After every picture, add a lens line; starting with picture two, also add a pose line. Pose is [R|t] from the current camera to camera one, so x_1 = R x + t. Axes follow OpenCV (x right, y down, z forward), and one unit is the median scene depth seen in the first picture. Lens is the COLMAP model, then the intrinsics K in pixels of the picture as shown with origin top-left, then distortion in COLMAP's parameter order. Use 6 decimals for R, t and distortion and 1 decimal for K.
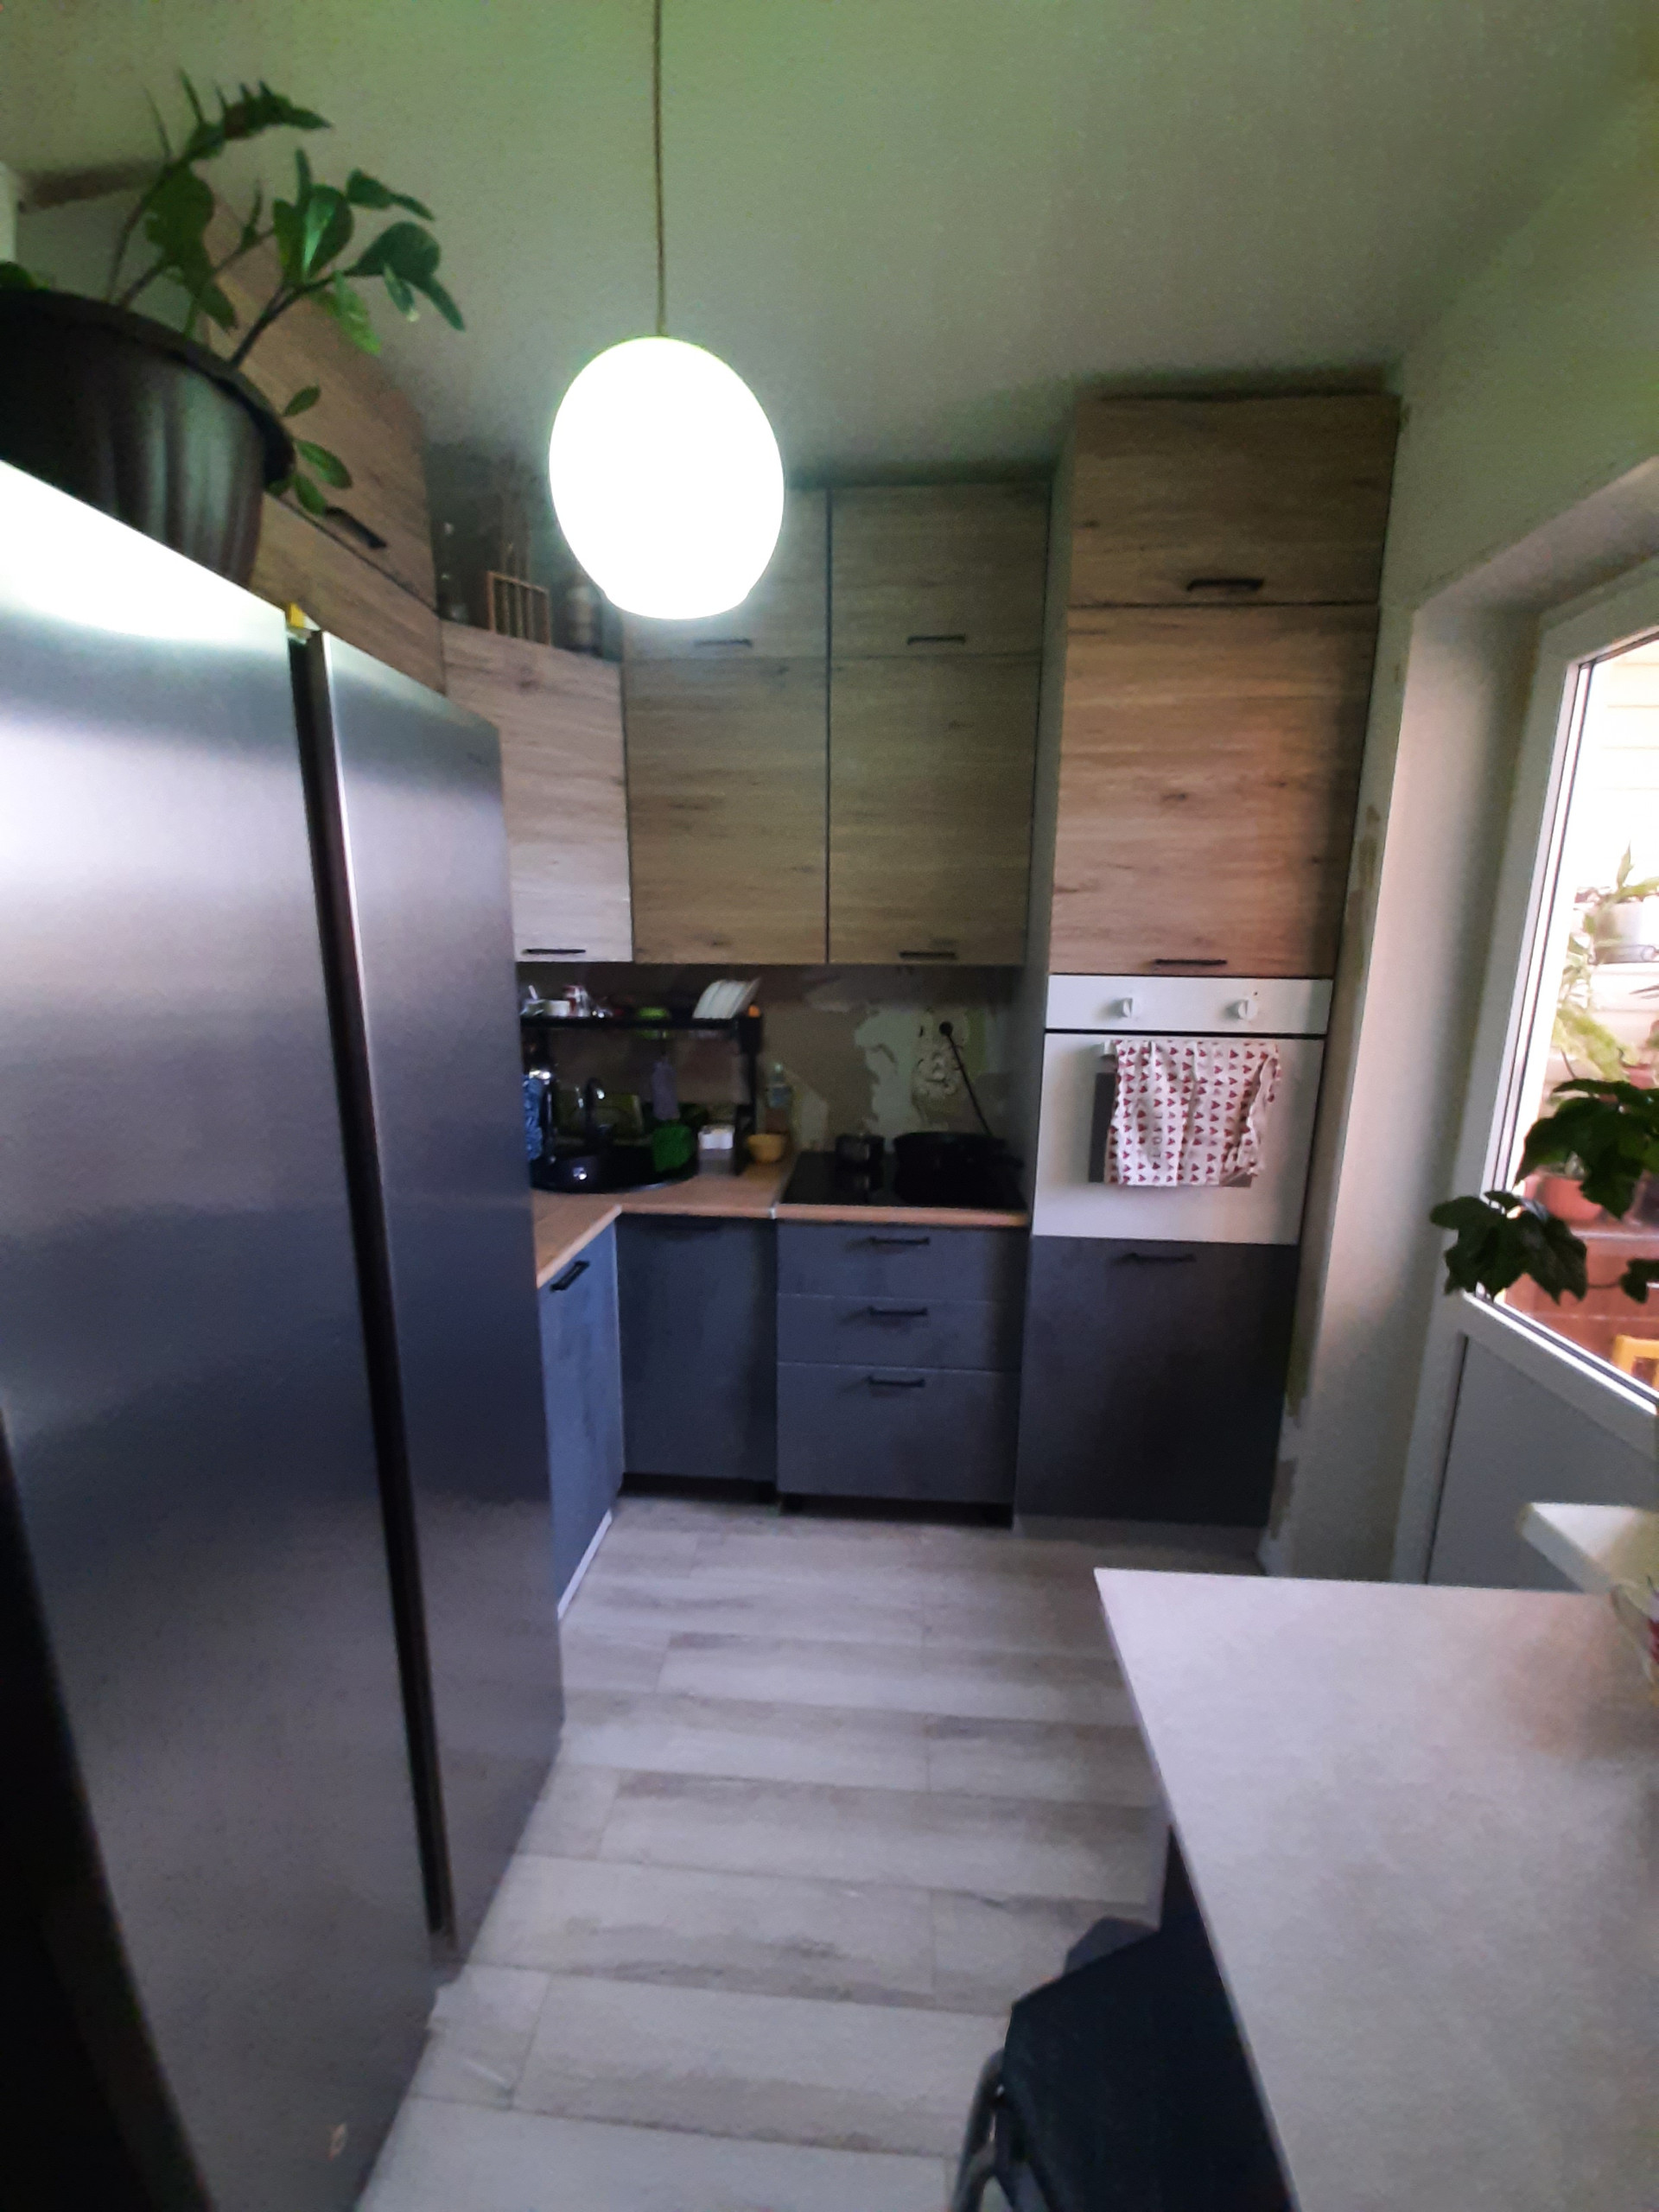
lens RADIAL K [[857.6, 0, 834.3], [0, 857.6, 1120.1], [0, 0, 1]] dist [0.017787, -0.016733]
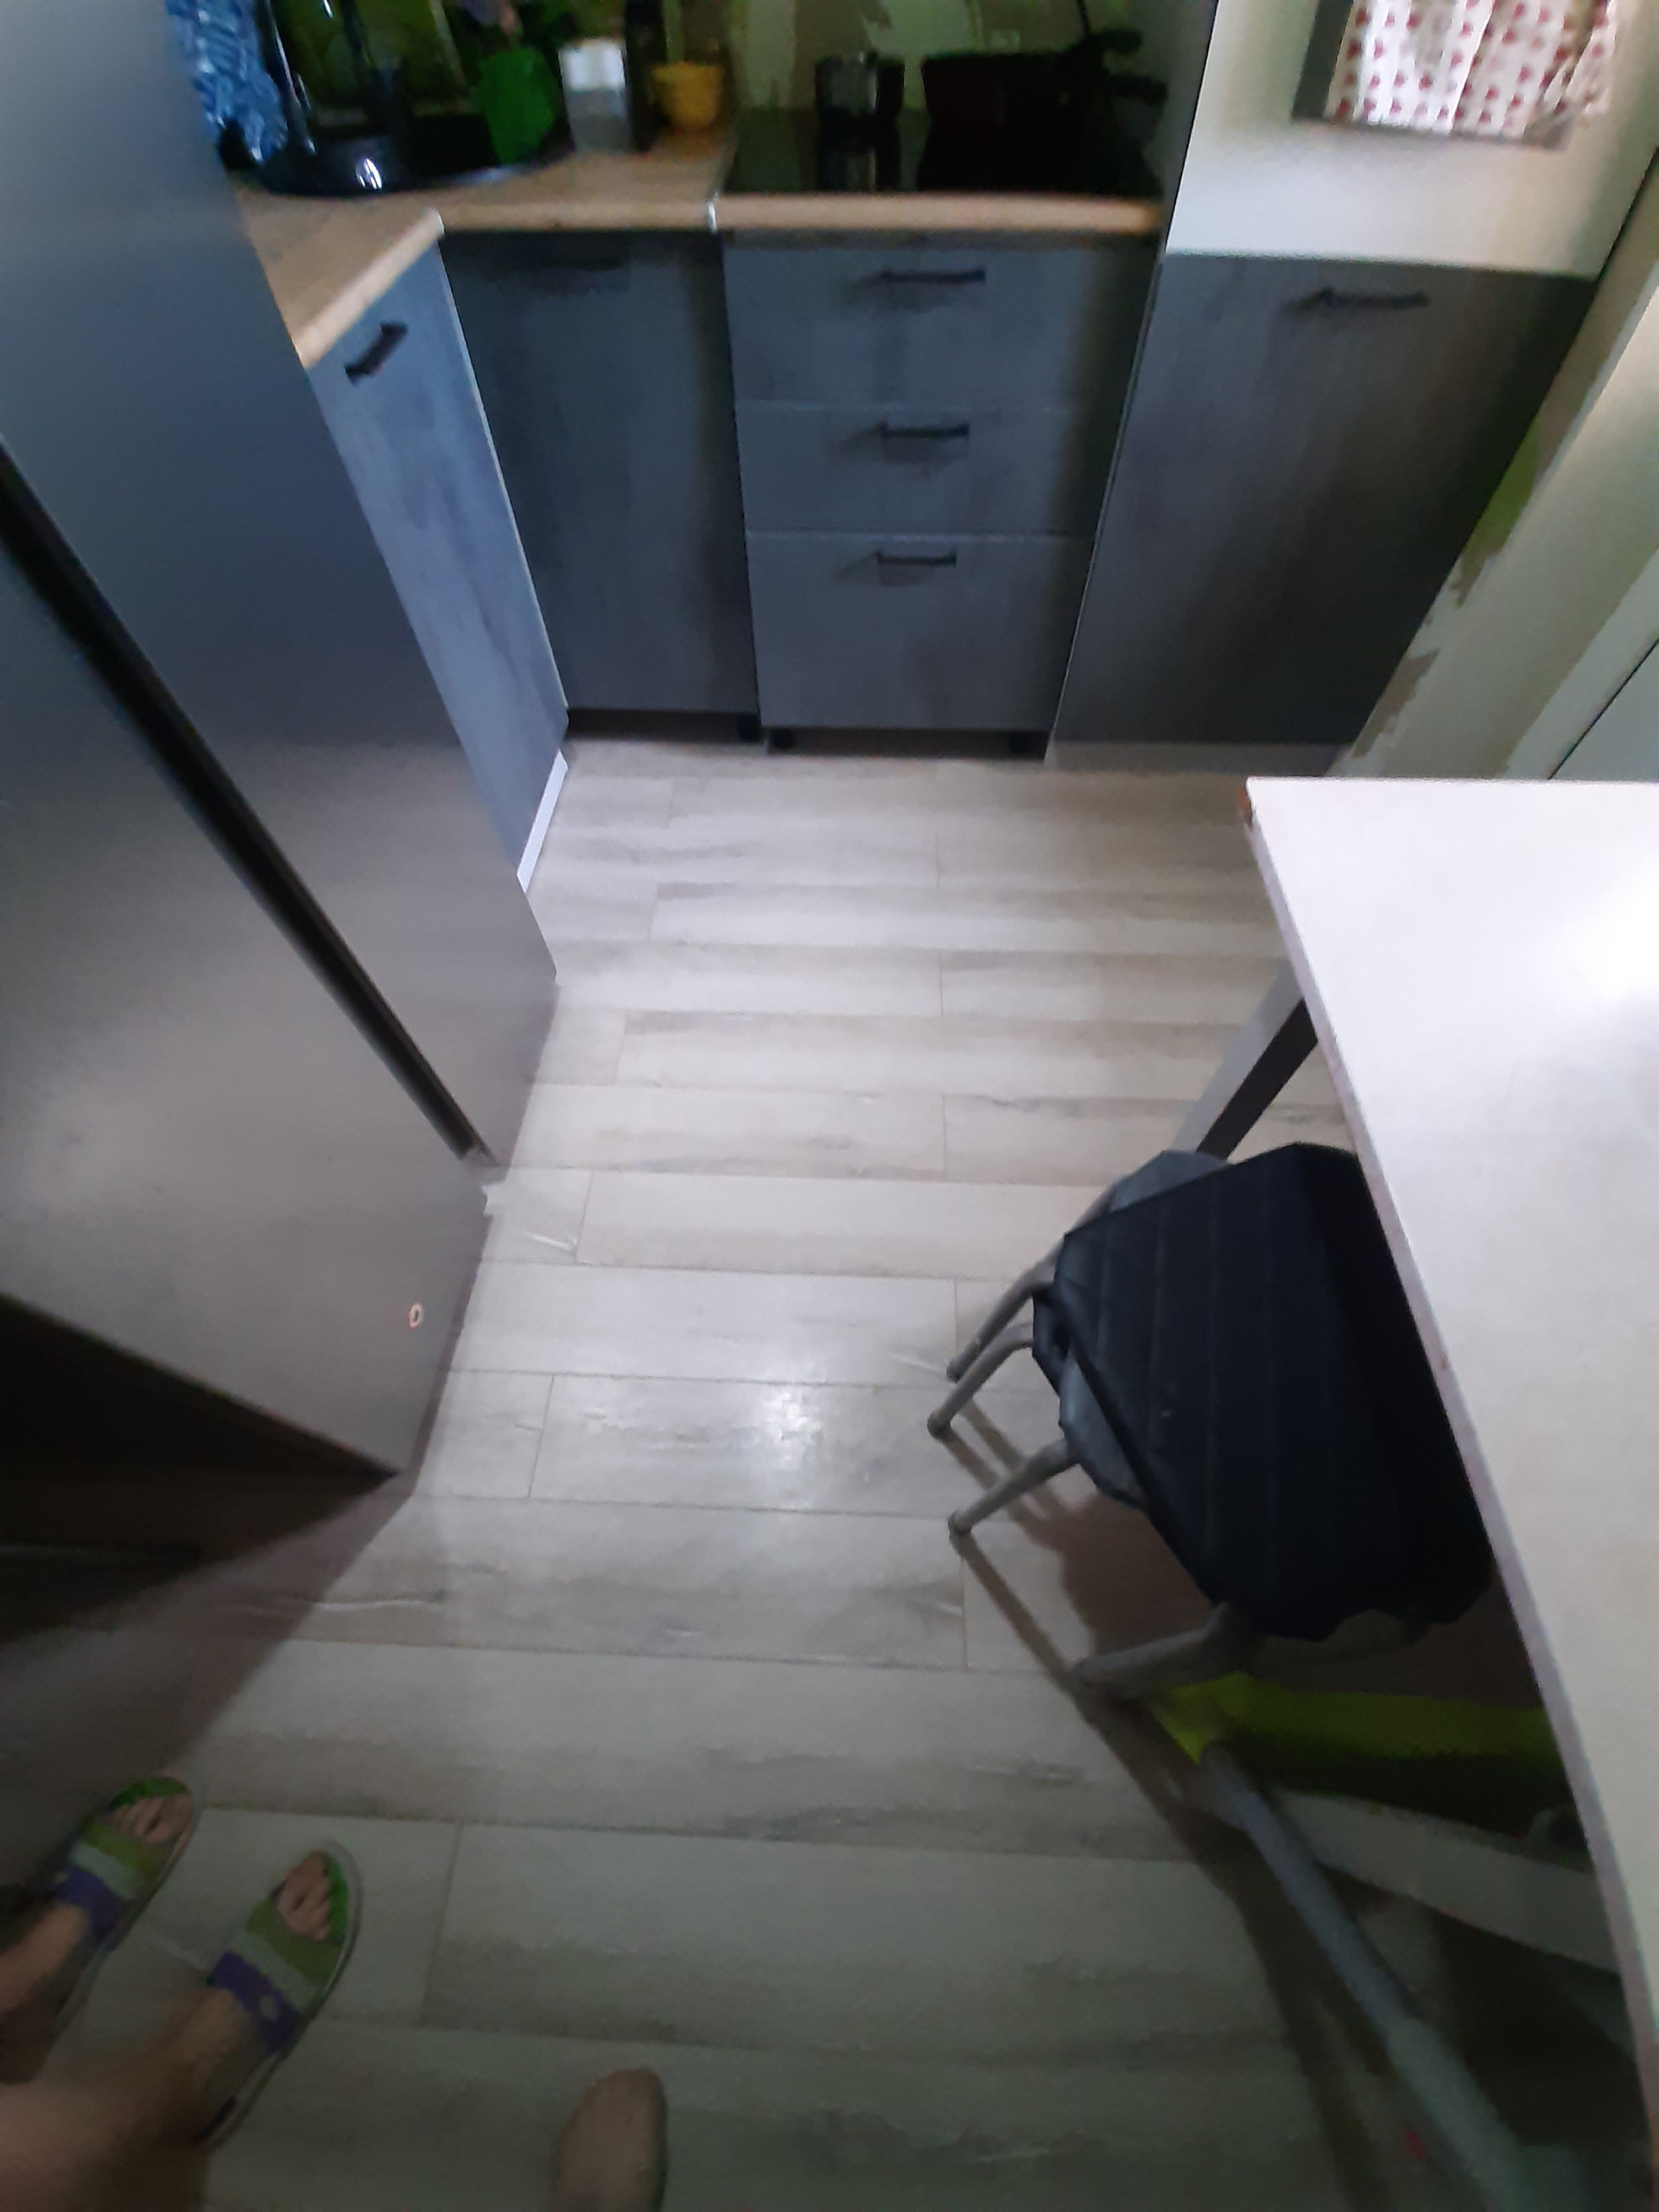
lens RADIAL K [[857.6, 0, 834.3], [0, 857.6, 1120.1], [0, 0, 1]] dist [0.017787, -0.016733]
pose [[0.999296, -0.037253, 0.004373, -0.017106], [0.022401, 0.686238, 0.727032, 0.113036], [-0.030085, -0.726422, 0.686590, 0.192294]]
